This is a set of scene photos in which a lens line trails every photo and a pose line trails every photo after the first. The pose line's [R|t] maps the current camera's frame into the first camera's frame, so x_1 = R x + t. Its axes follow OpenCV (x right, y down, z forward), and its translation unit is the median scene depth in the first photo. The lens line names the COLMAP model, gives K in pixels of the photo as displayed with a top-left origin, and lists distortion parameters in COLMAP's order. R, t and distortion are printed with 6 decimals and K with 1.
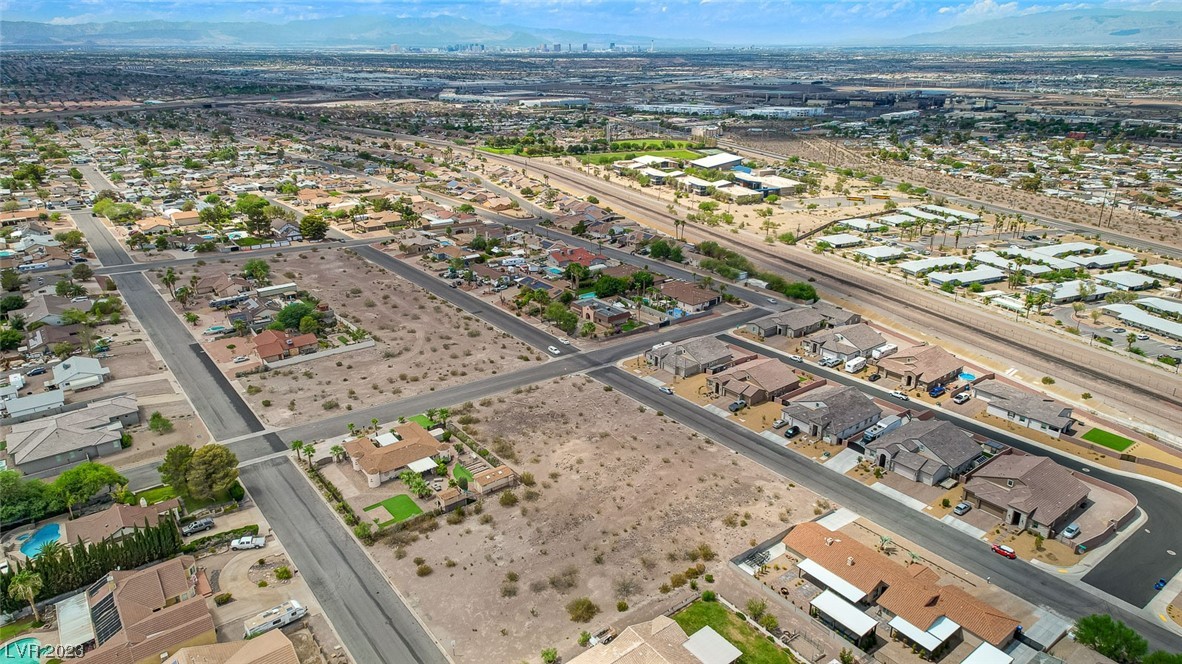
lens RADIAL K [[718.3, 0, 588.5], [0, 718.3, 363.5], [0, 0, 1]] dist [0.087444, -0.063783]
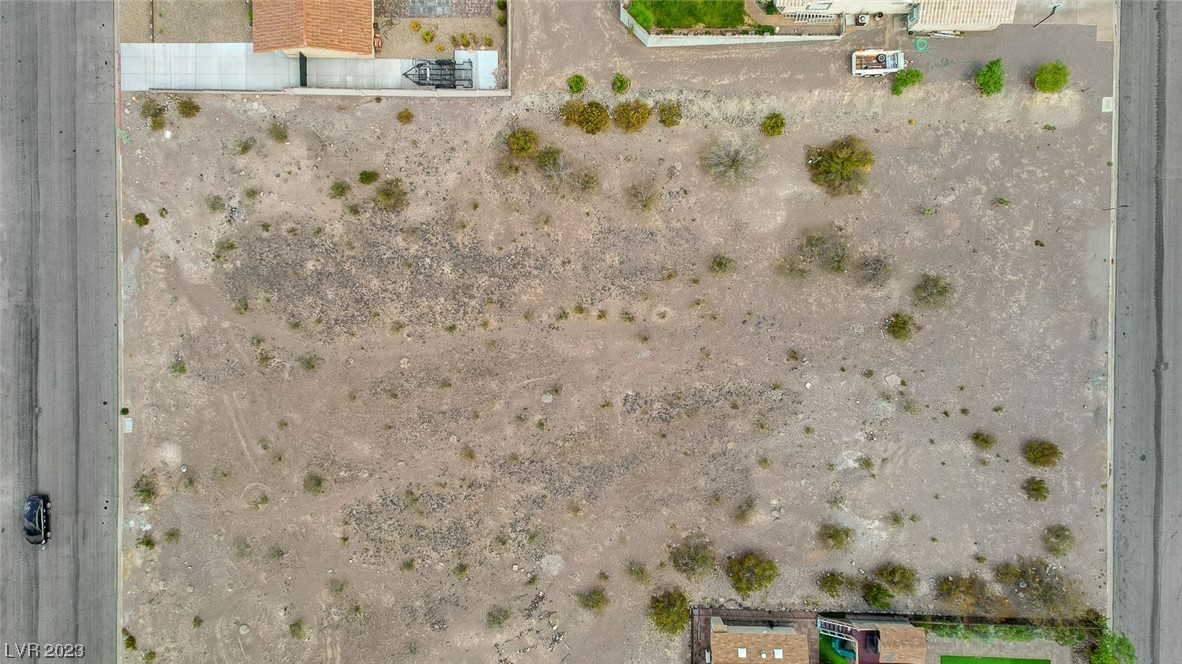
lens RADIAL K [[734.4, 0, 588.9], [0, 734.4, 351.5], [0, 0, 1]] dist [0.092047, -0.070713]
pose [[-0.786427, -0.617662, 0.005170, 0.030139], [0.253601, -0.315238, 0.914501, -0.145318], [-0.563223, 0.720499, 0.404551, 0.614018]]
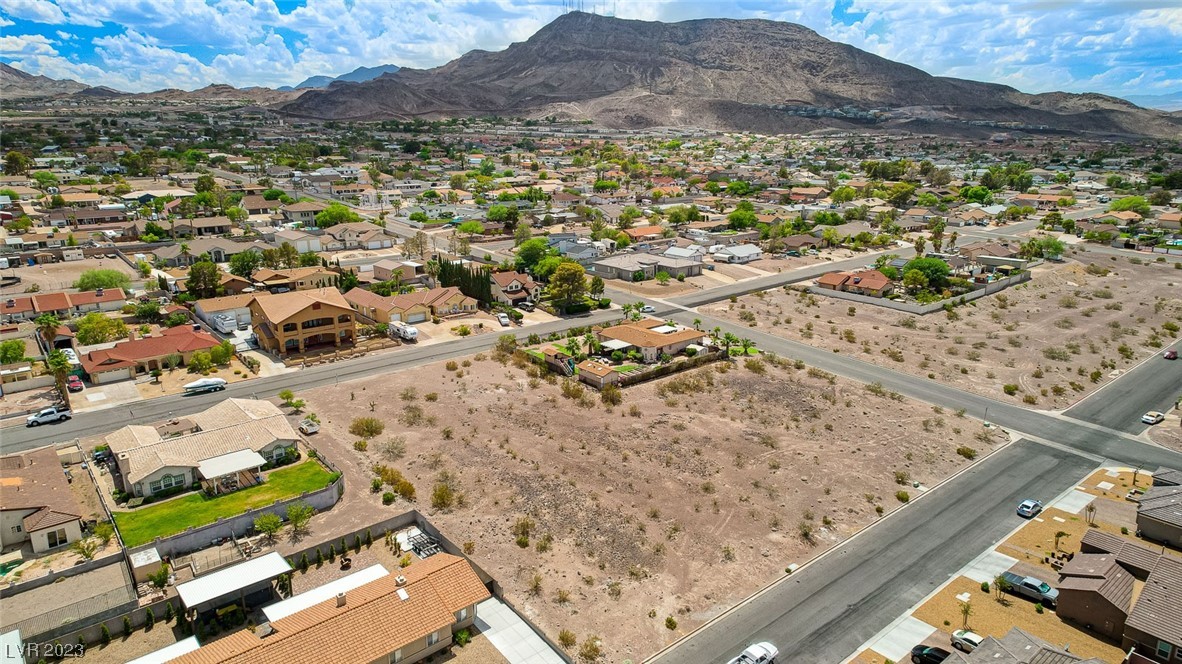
lens RADIAL K [[734.4, 0, 588.9], [0, 734.4, 351.5], [0, 0, 1]] dist [0.092047, -0.070713]
pose [[0.037291, 0.297031, -0.954139, 0.557470], [-0.391697, 0.882743, 0.259496, -0.069335], [0.919338, 0.364057, 0.149264, 0.678589]]
